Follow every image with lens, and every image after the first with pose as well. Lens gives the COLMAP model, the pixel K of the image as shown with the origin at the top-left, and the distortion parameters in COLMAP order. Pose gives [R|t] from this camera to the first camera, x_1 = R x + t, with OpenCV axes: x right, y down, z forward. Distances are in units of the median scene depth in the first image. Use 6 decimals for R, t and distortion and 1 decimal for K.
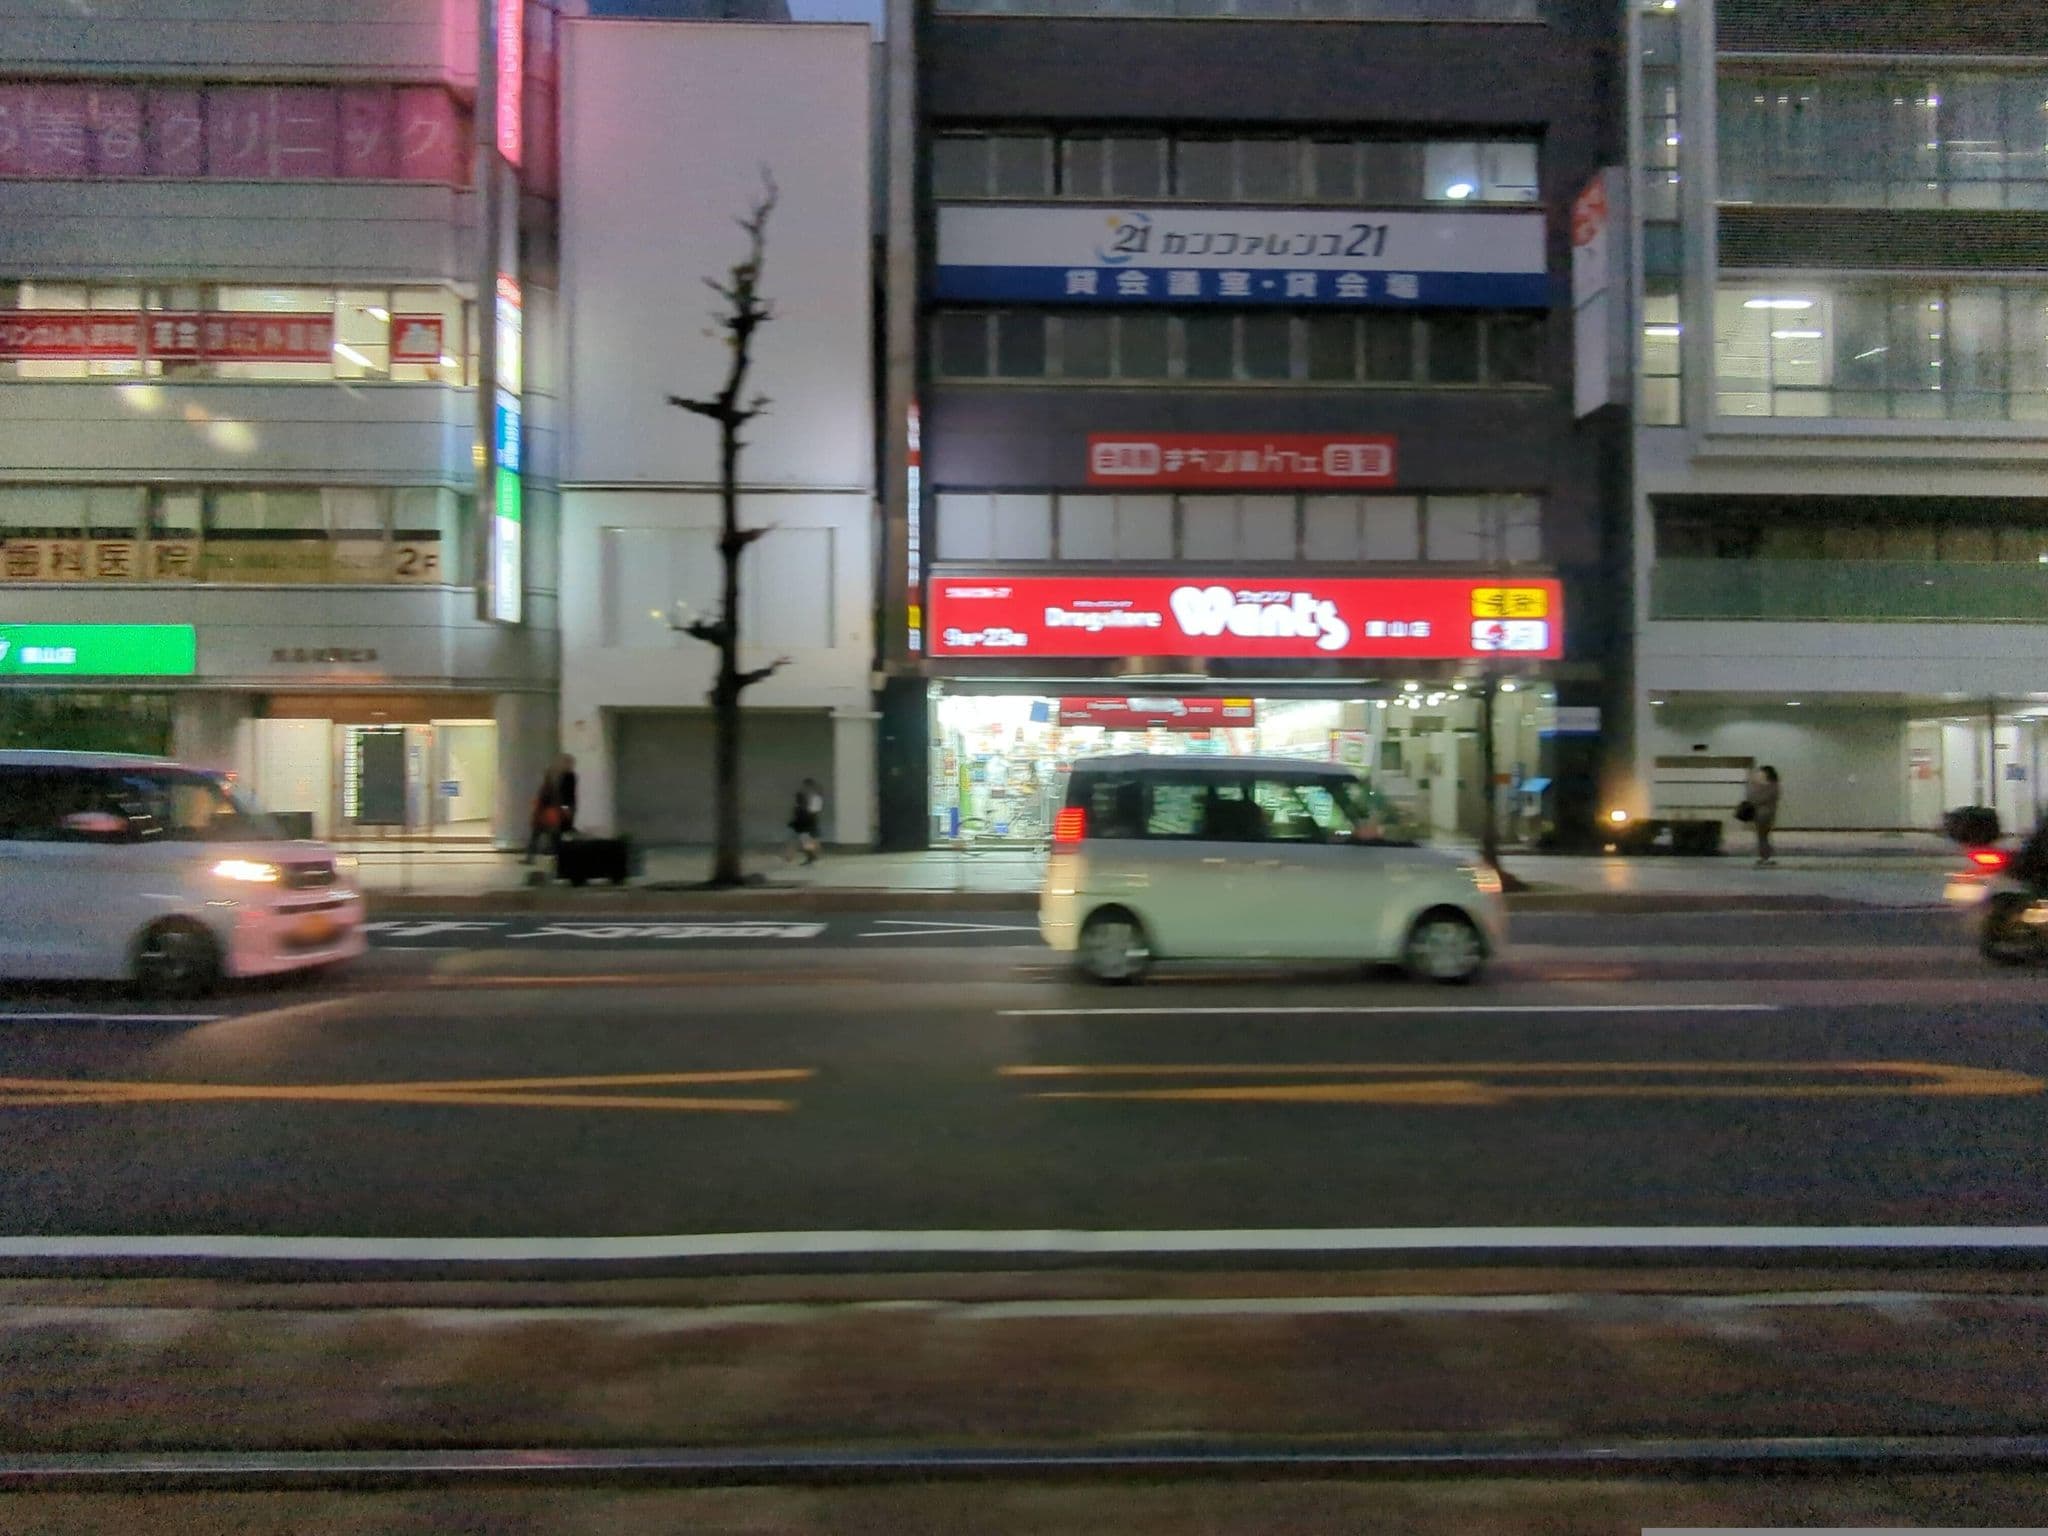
lens RADIAL K [[1538.3, 0, 1025.1], [0, 1538.3, 754.2], [0, 0, 1]] dist [0.000470, 0.005361]
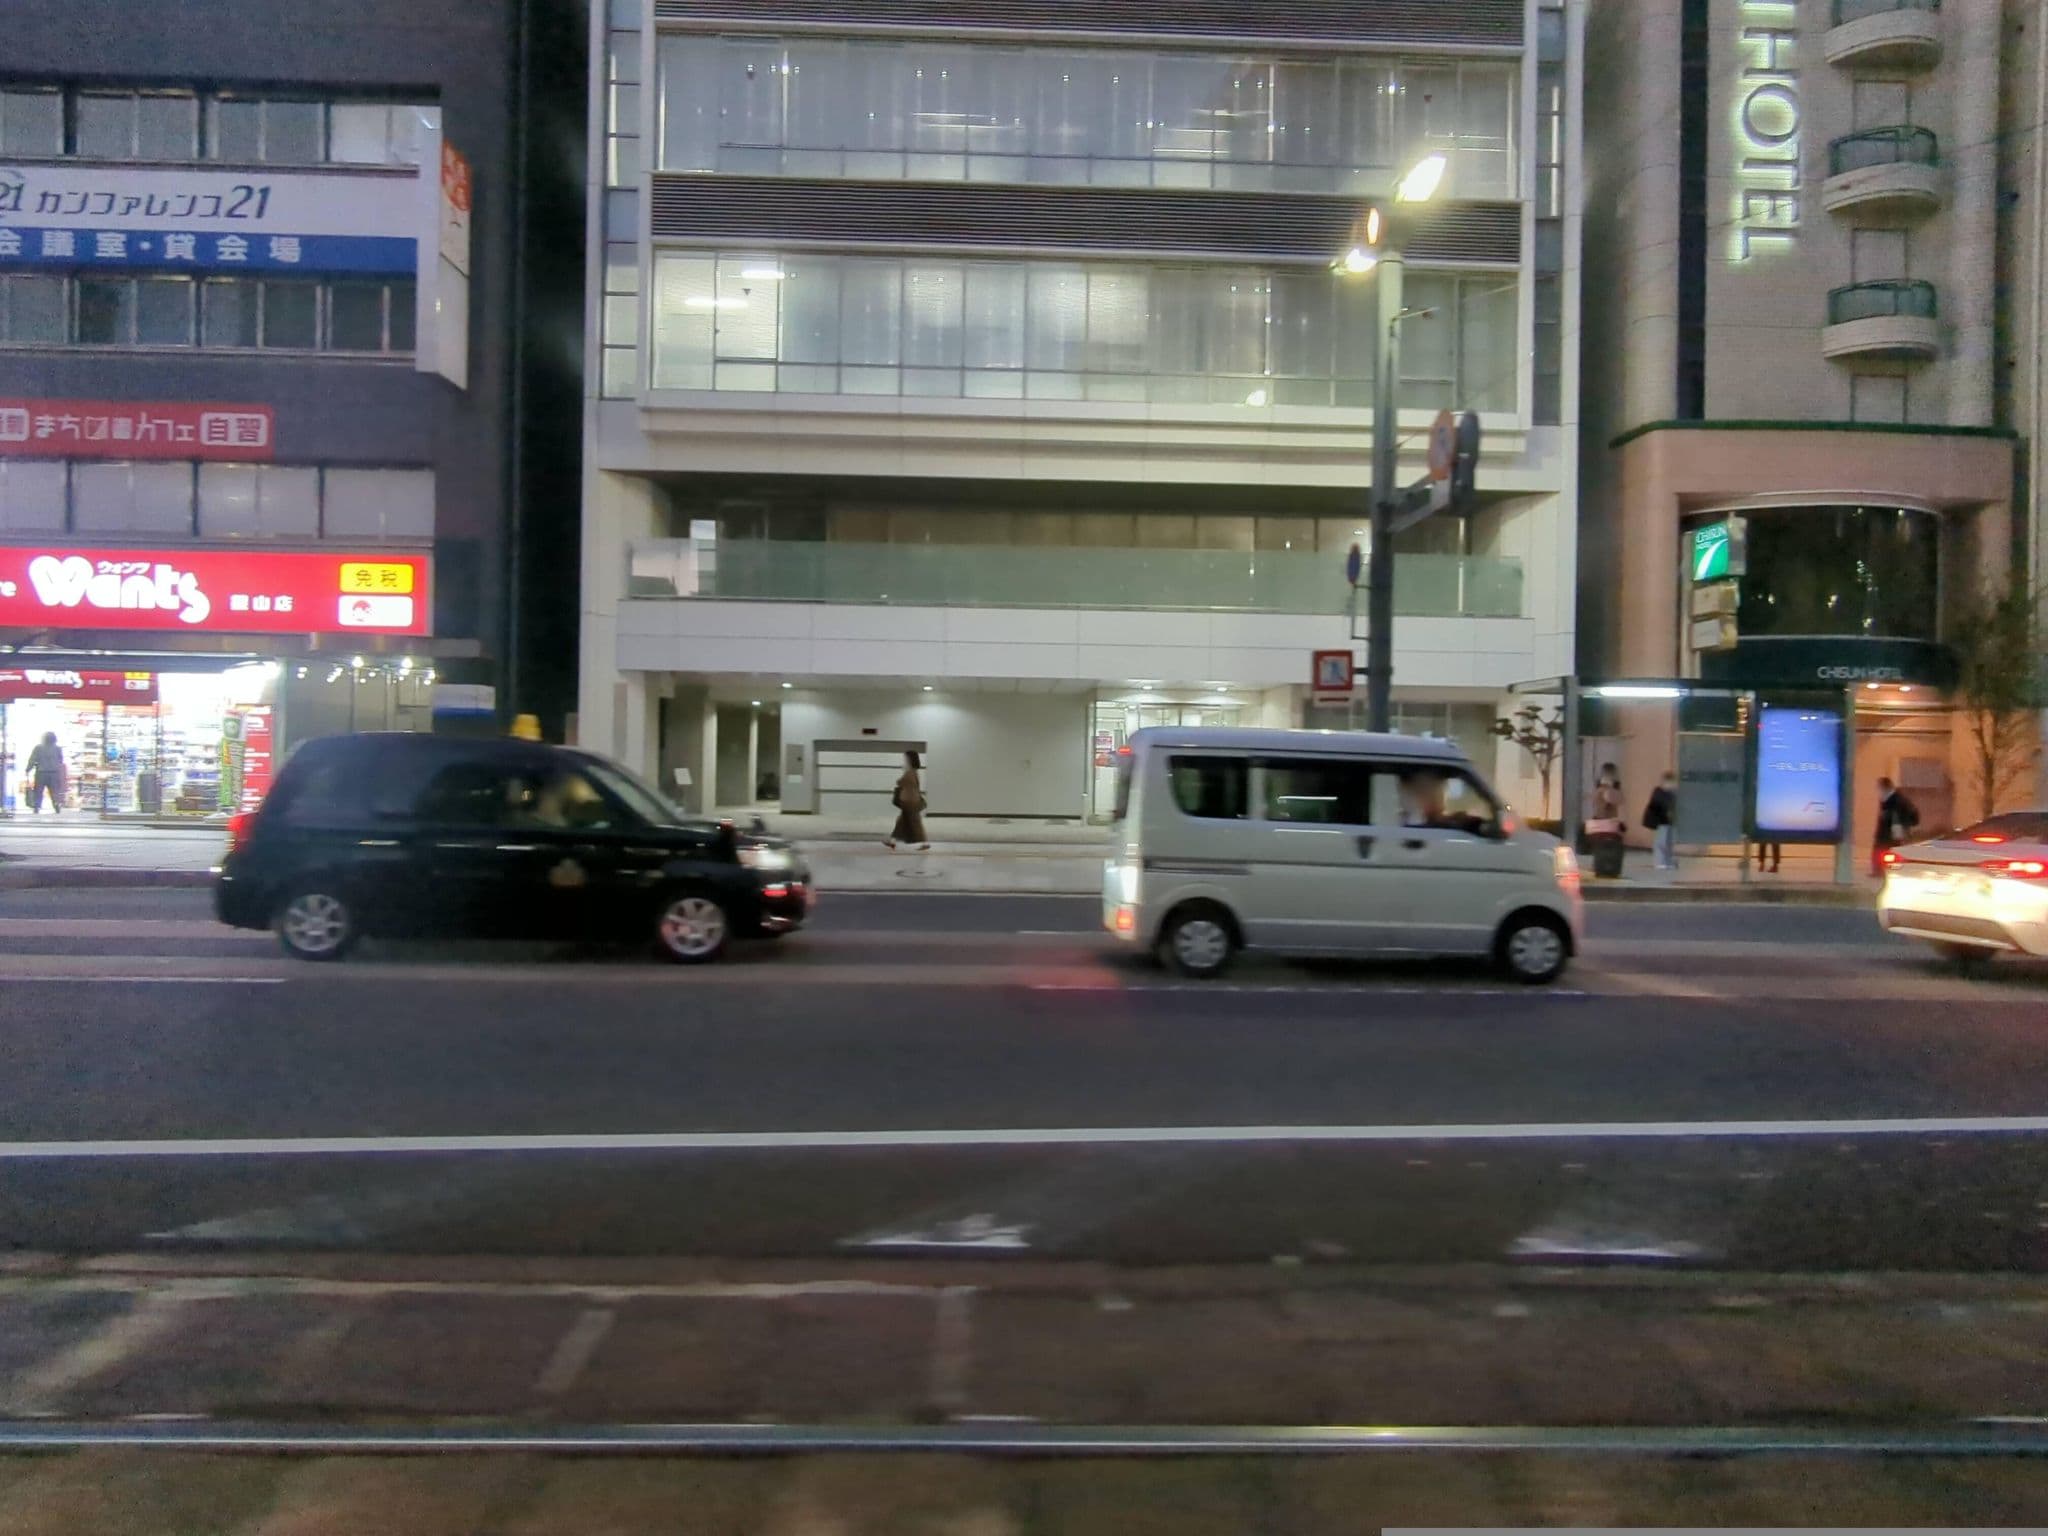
lens RADIAL K [[1538.3, 0, 1019.8], [0, 1538.3, 778.0], [0, 0, 1]] dist [0.000470, 0.005361]
pose [[0.999914, 0.012129, 0.004952, 0.709862], [-0.012238, 0.999668, 0.022654, 0.002151], [-0.004676, -0.022713, 0.999731, 0.015480]]
